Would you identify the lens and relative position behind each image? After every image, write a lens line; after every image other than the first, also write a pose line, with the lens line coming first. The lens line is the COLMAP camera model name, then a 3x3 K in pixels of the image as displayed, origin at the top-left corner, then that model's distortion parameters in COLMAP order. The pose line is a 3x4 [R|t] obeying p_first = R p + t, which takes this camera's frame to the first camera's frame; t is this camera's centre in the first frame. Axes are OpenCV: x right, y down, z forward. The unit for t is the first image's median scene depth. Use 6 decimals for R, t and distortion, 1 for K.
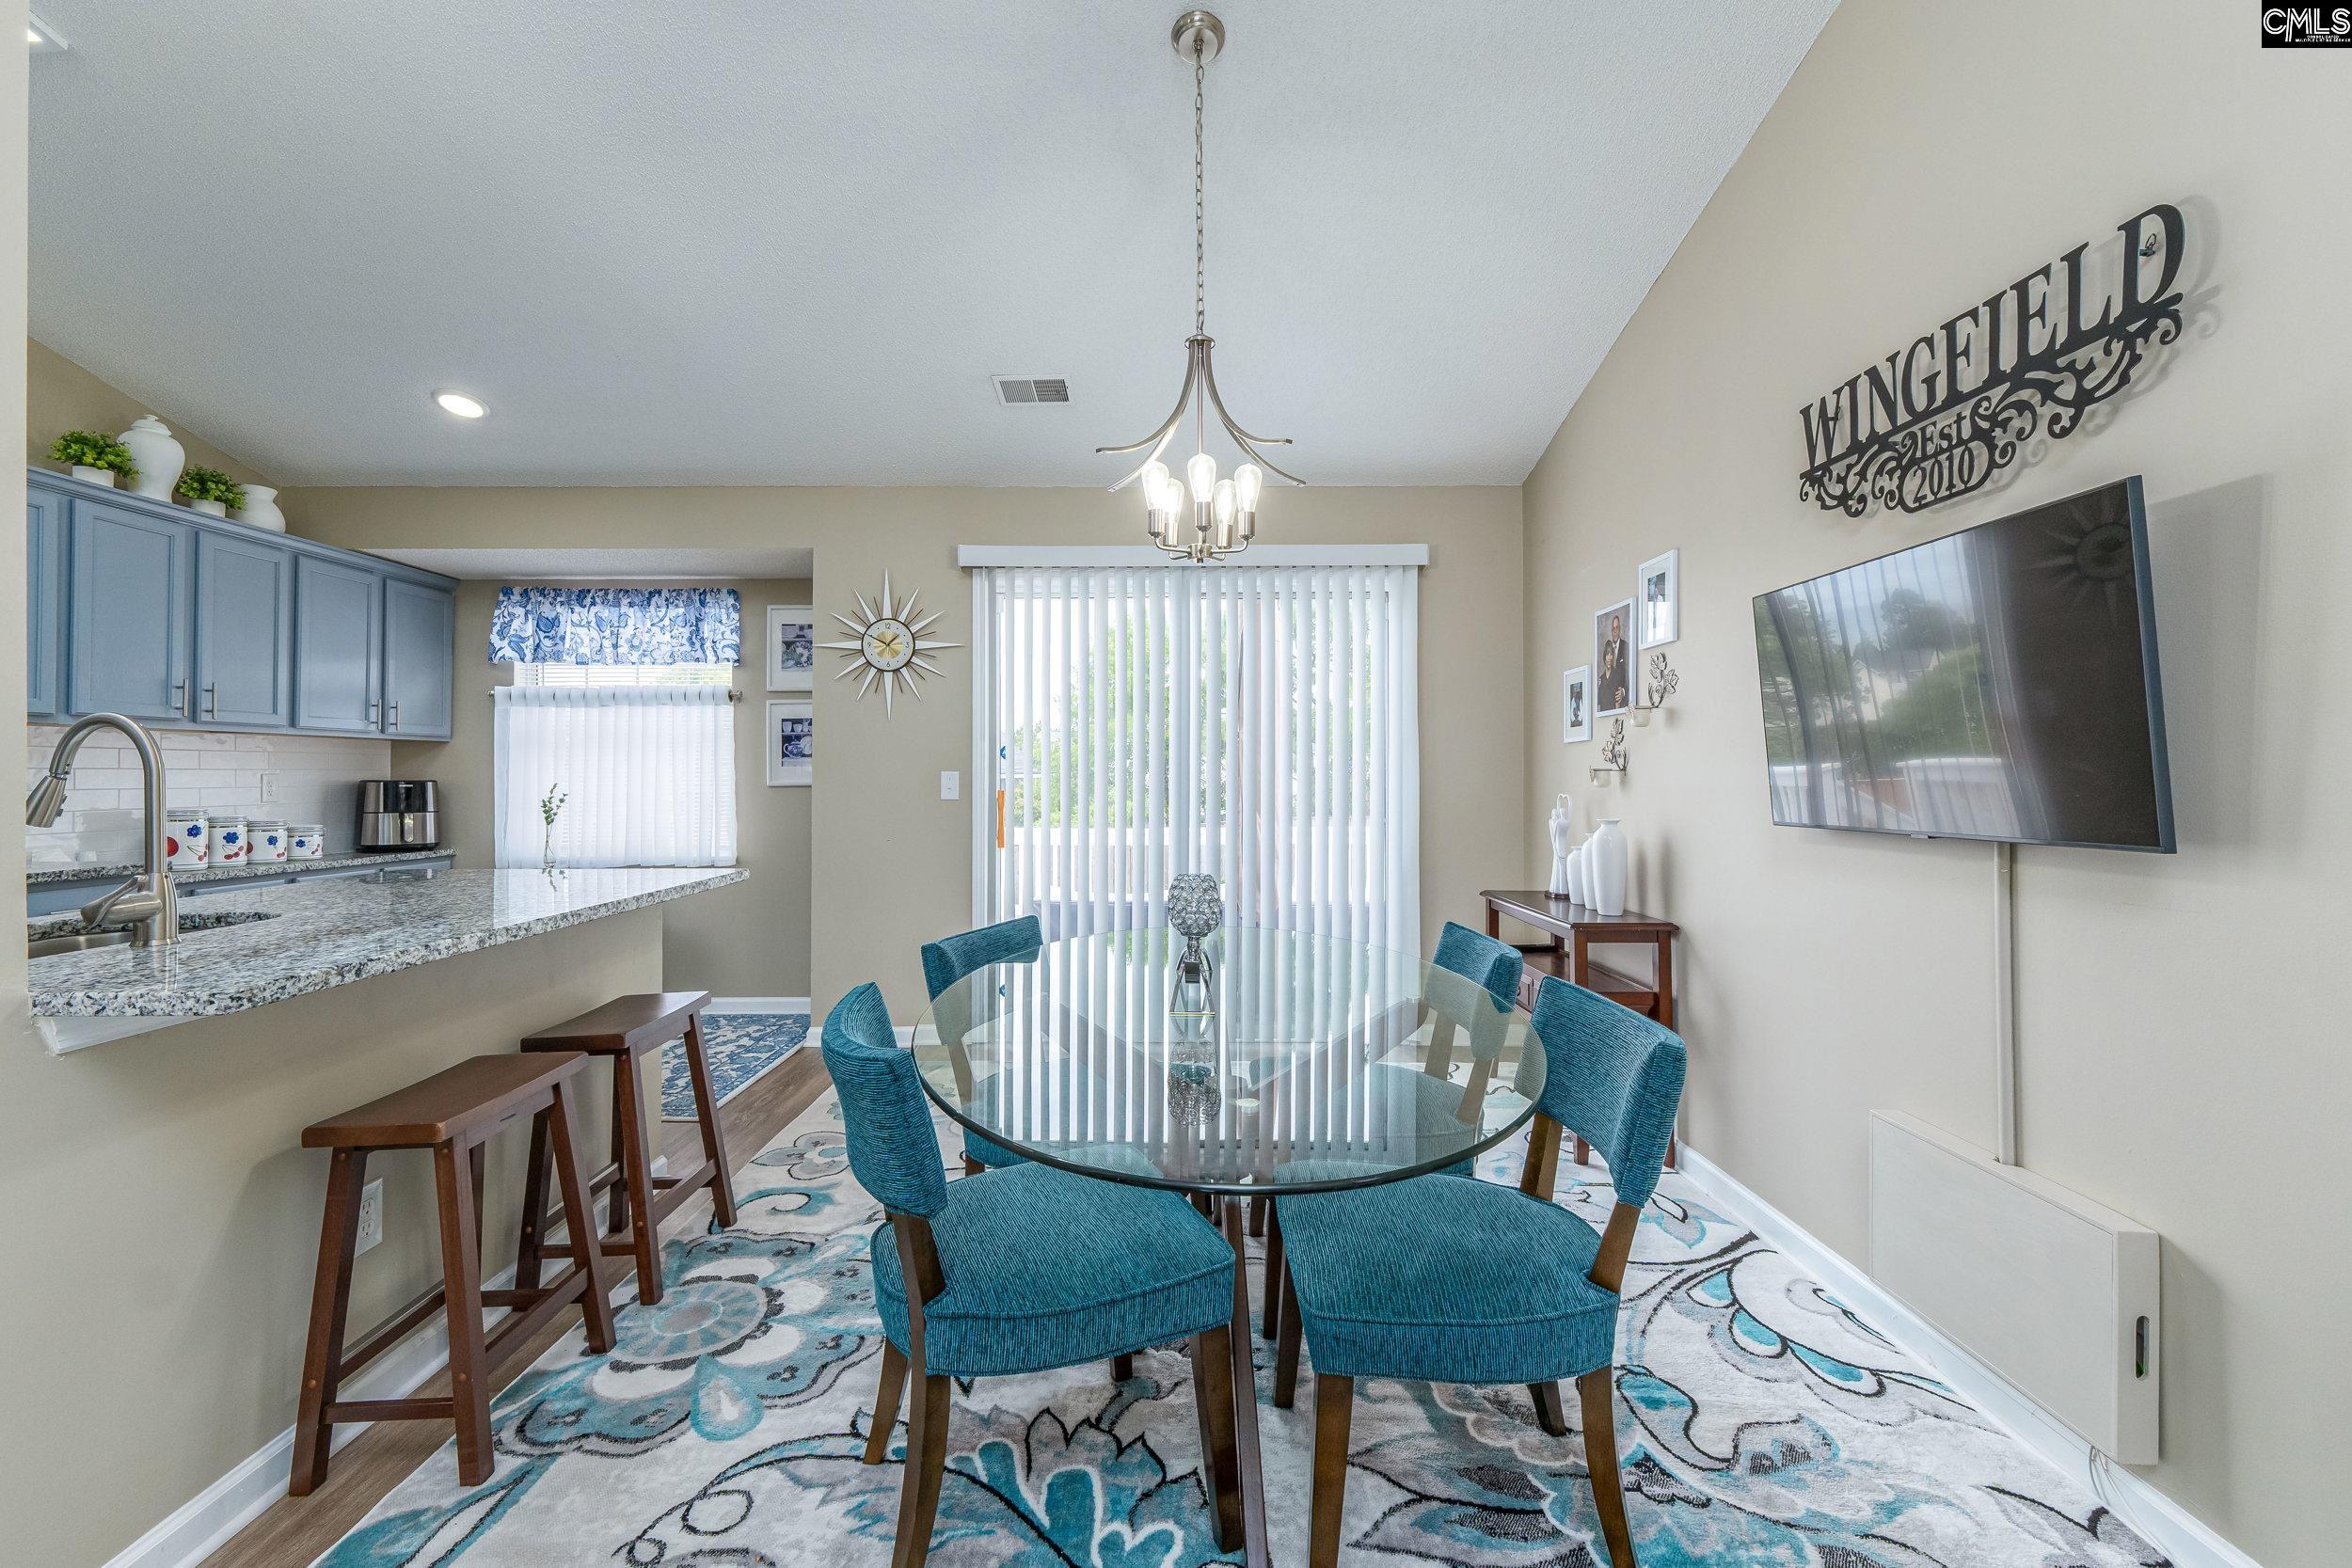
lens RADIAL K [[1011.8, 0, 1199.0], [0, 1011.8, 769.4], [0, 0, 1]] dist [0.000516, -0.000043]
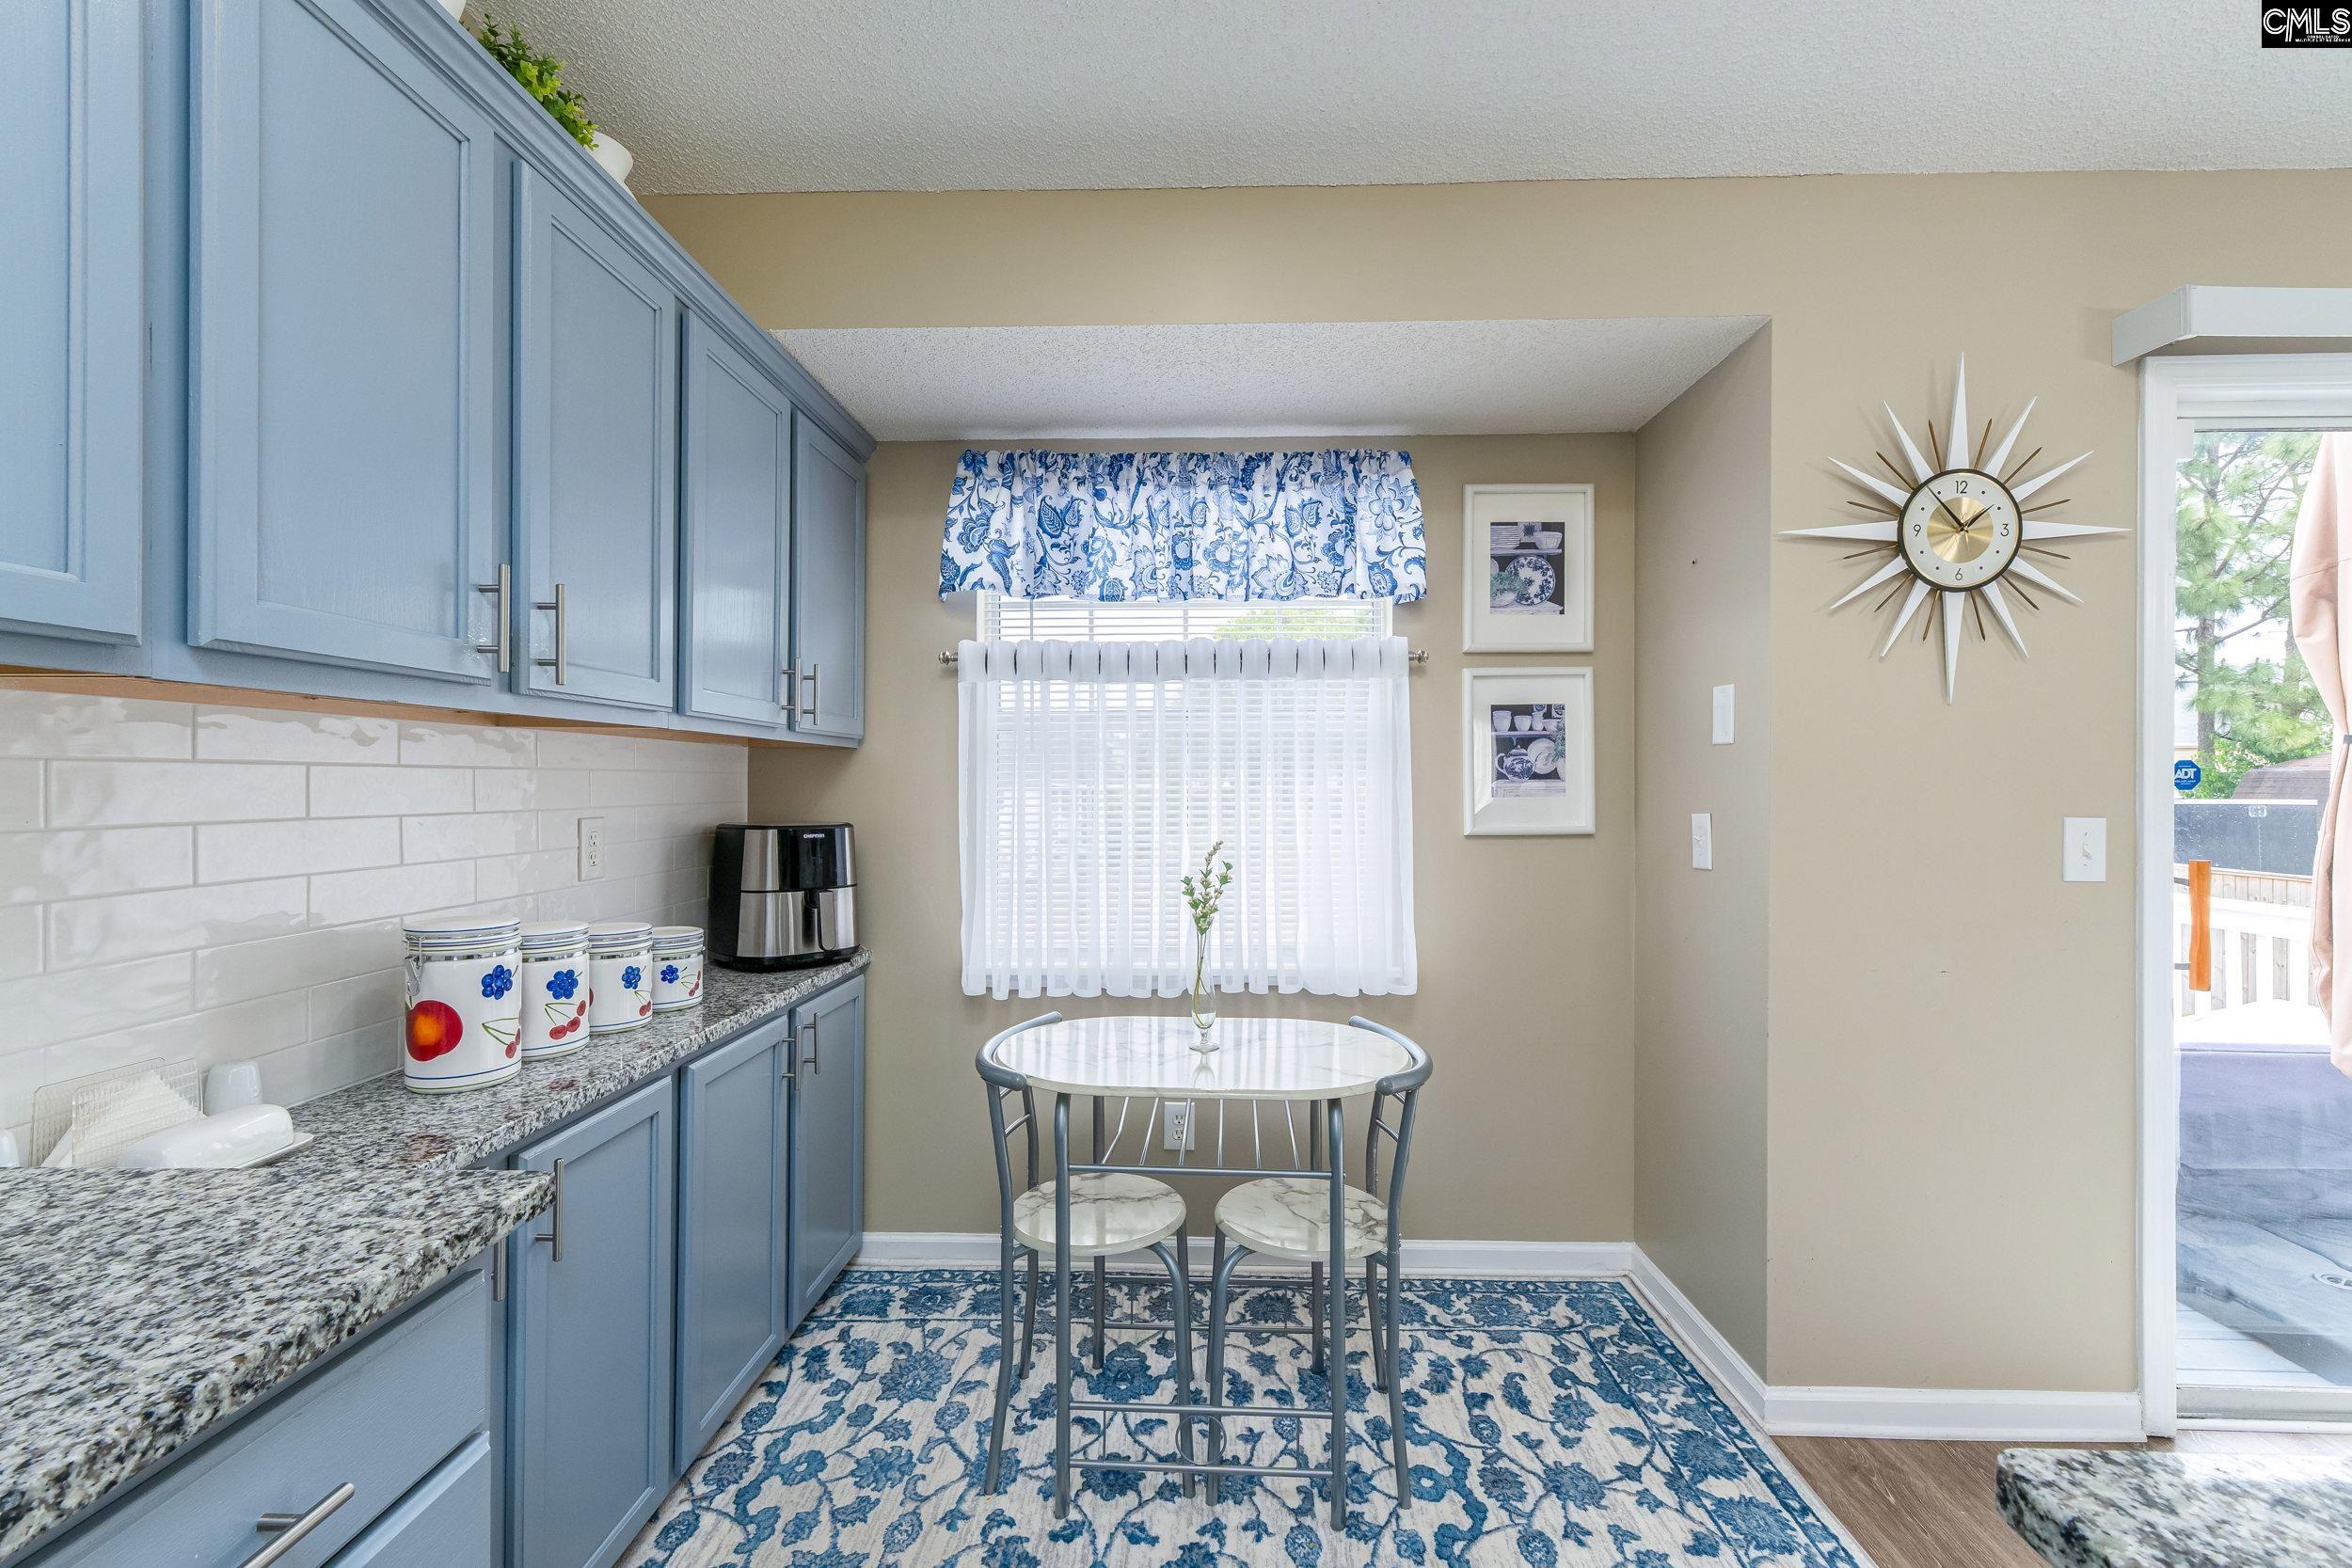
lens RADIAL K [[1006.5, 0, 1196.4], [0, 1006.5, 786.1], [0, 0, 1]] dist [0.001143, 0.000129]
pose [[0.999254, 0.004408, -0.038362, -0.598148], [-0.004051, 0.999948, 0.009369, -0.014170], [0.038402, -0.009207, 0.999220, 0.528881]]
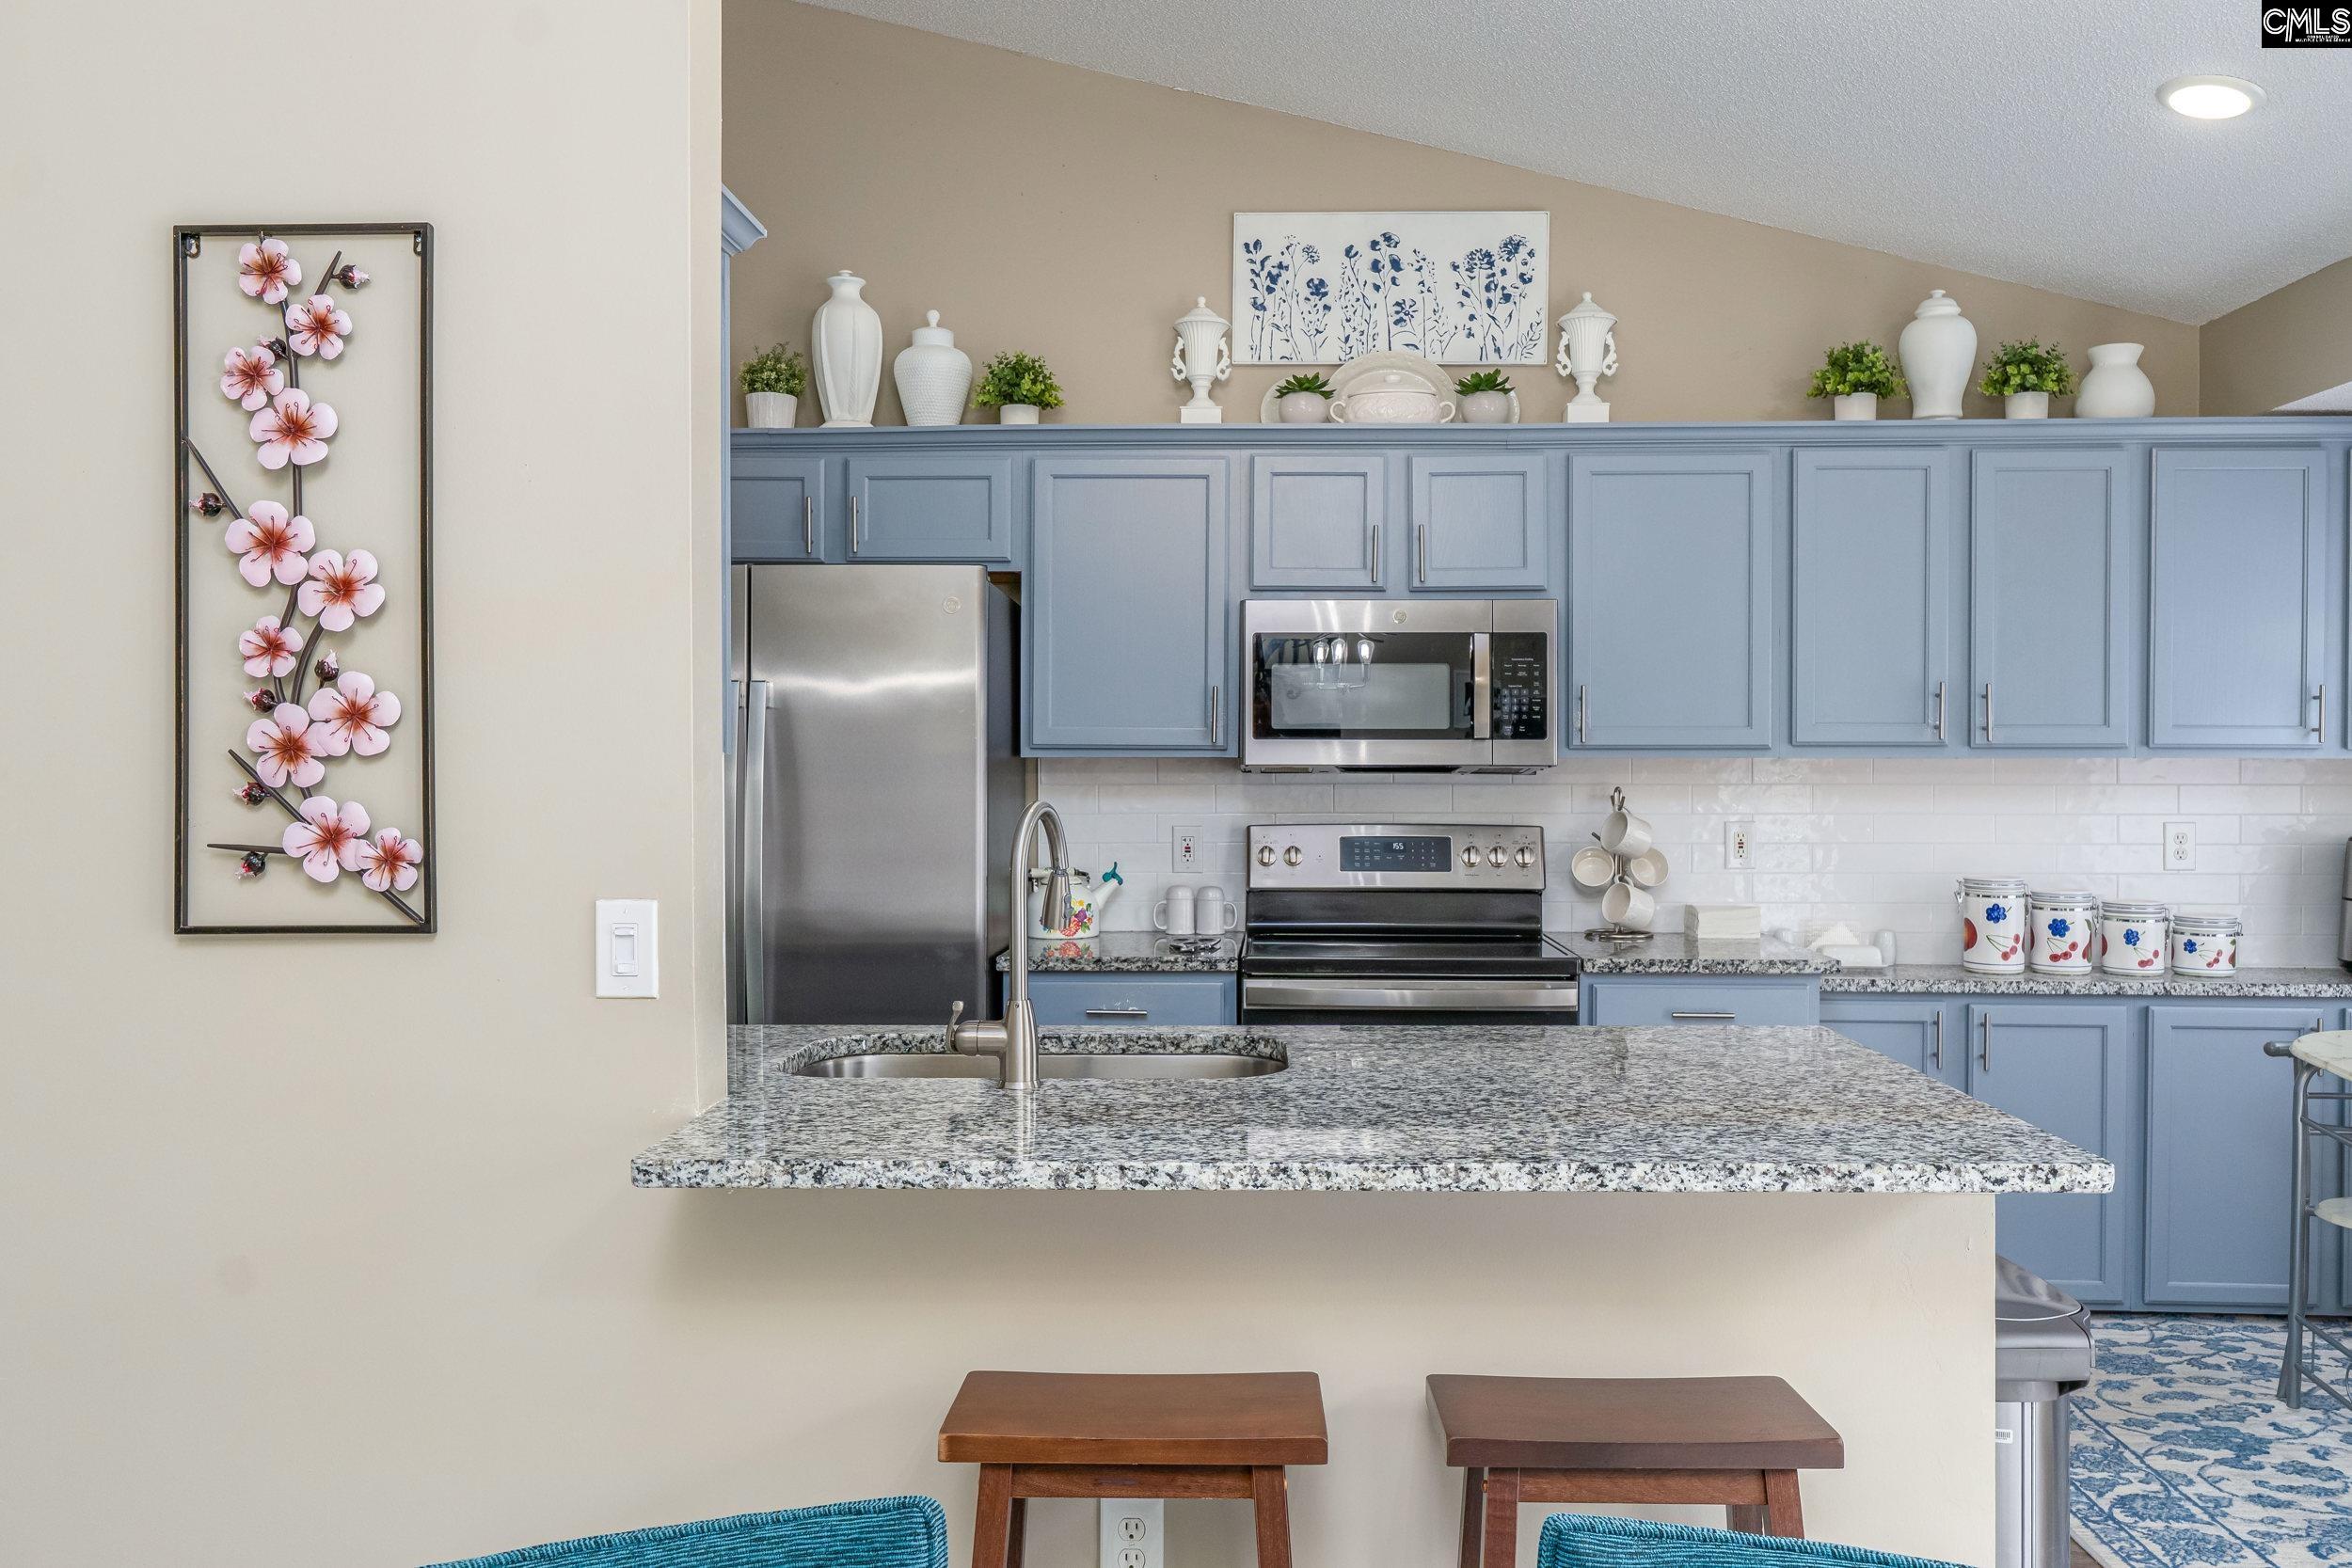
lens RADIAL K [[1785.9, 0, 1182.7], [0, 1785.9, 771.3], [0, 0, 1]] dist [-0.004275, 0.004166]
pose [[-0.058926, 0.009943, -0.998213, 0.152592], [0.003671, 0.999946, 0.009743, -0.036221], [0.998256, -0.003090, -0.058959, 0.456051]]
